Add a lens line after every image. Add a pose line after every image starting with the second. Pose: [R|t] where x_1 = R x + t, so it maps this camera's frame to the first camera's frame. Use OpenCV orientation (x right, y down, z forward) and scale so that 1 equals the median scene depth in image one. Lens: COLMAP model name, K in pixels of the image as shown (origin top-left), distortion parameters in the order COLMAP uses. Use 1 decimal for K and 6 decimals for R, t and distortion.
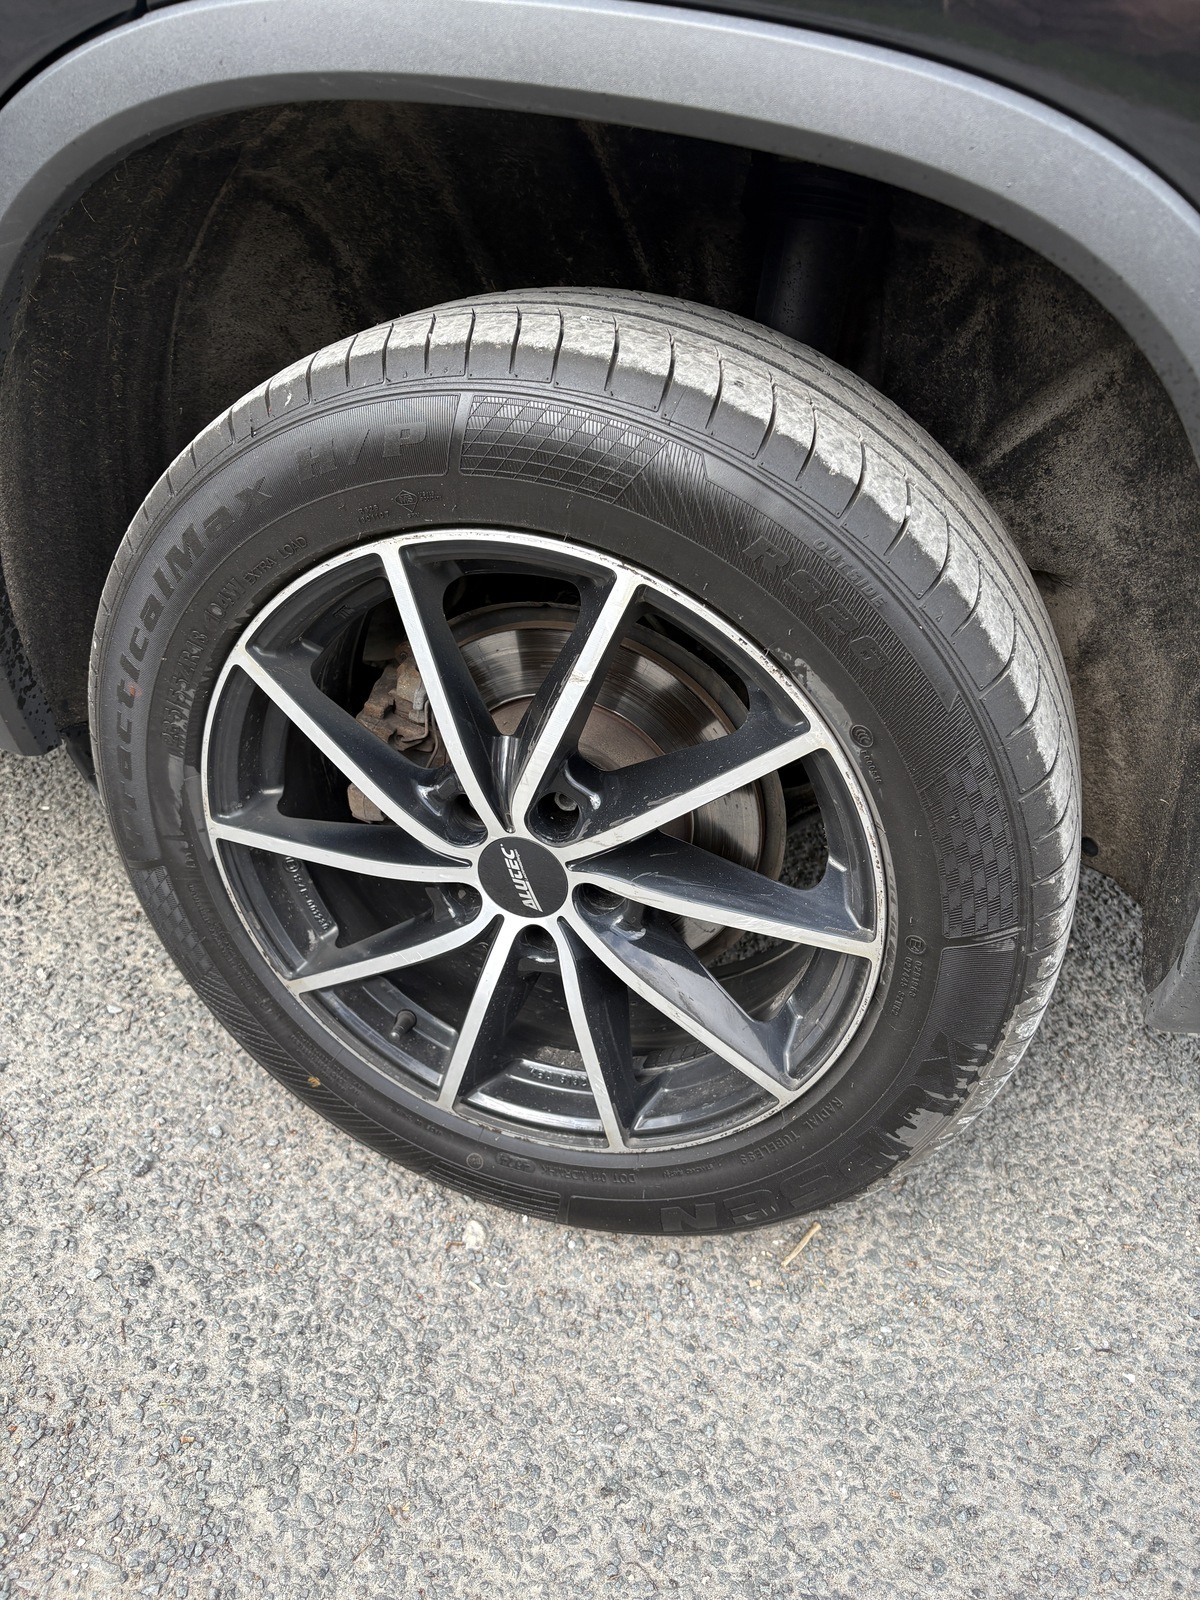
lens RADIAL K [[1220.4, 0, 604.1], [0, 1220.4, 779.1], [0, 0, 1]] dist [0.000430, 0.000412]
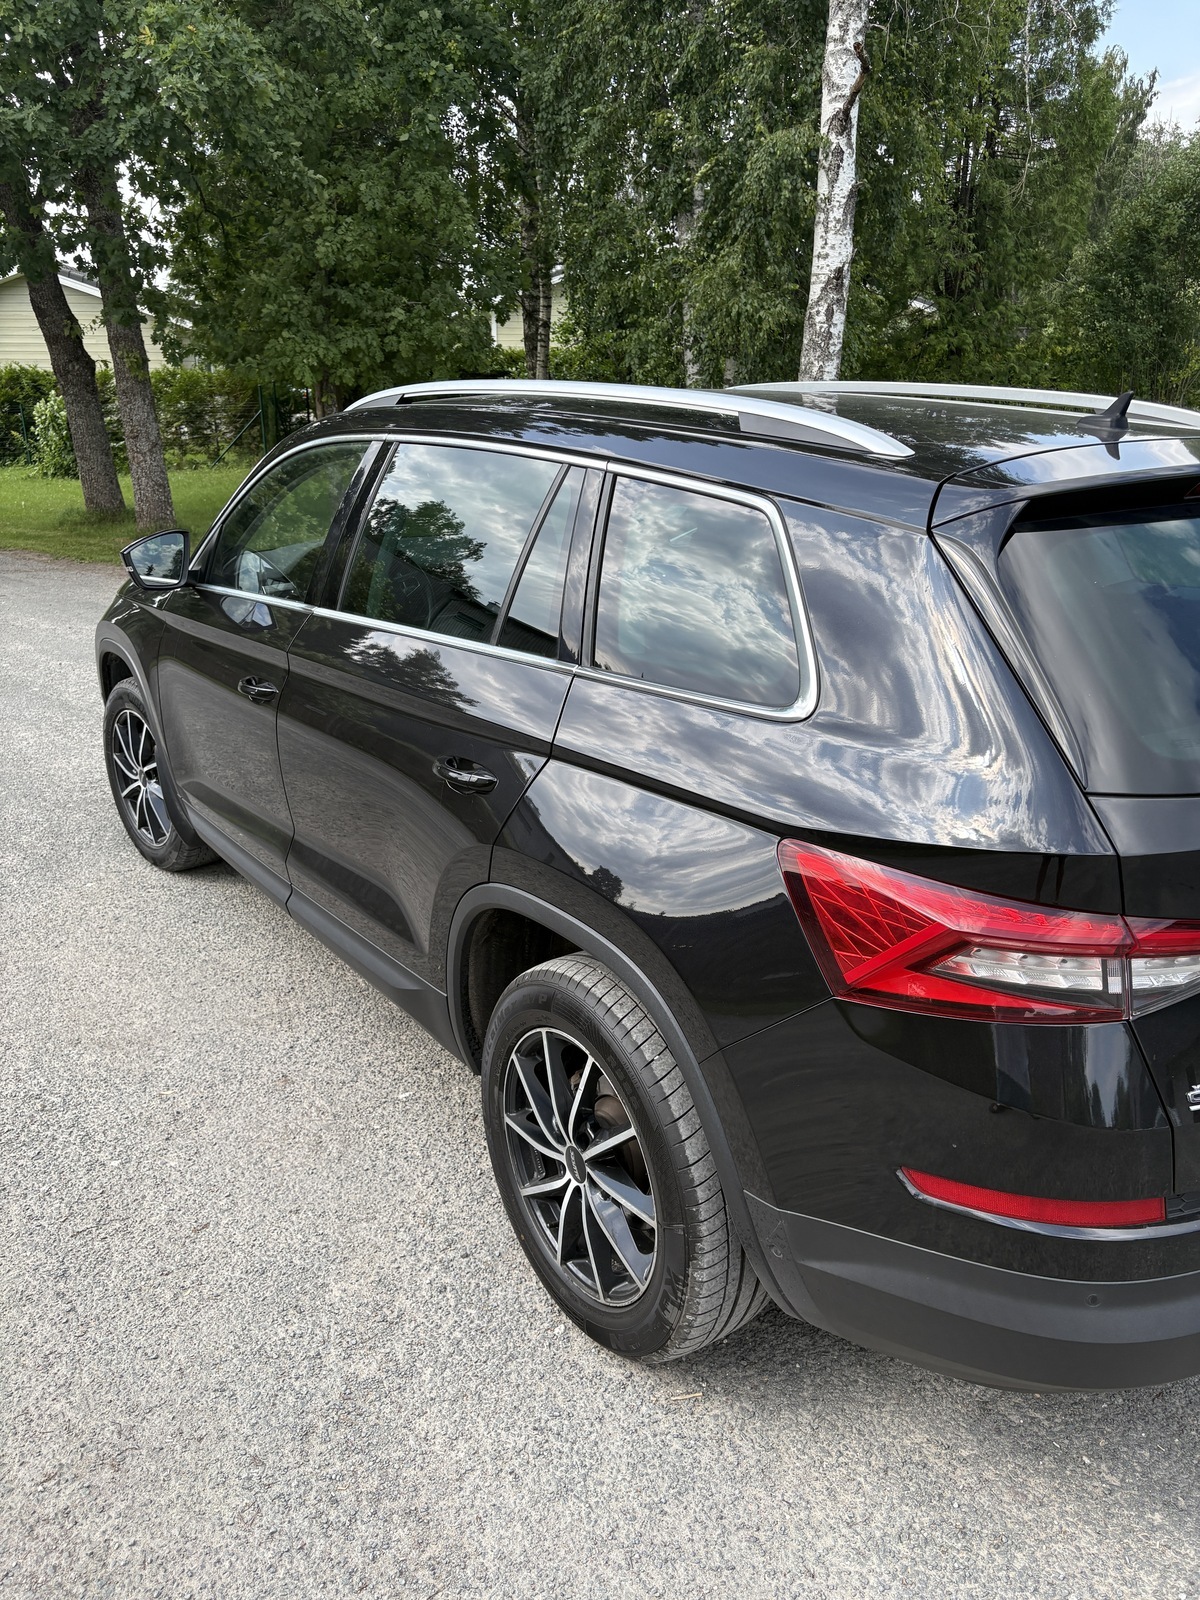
lens RADIAL K [[1220.4, 0, 604.1], [0, 1220.4, 779.1], [0, 0, 1]] dist [0.000430, 0.000412]
pose [[0.787402, 0.078447, -0.611429, 1.405994], [-0.256354, 0.943705, -0.209056, -0.154247], [0.560608, 0.321353, 0.763185, -1.123937]]
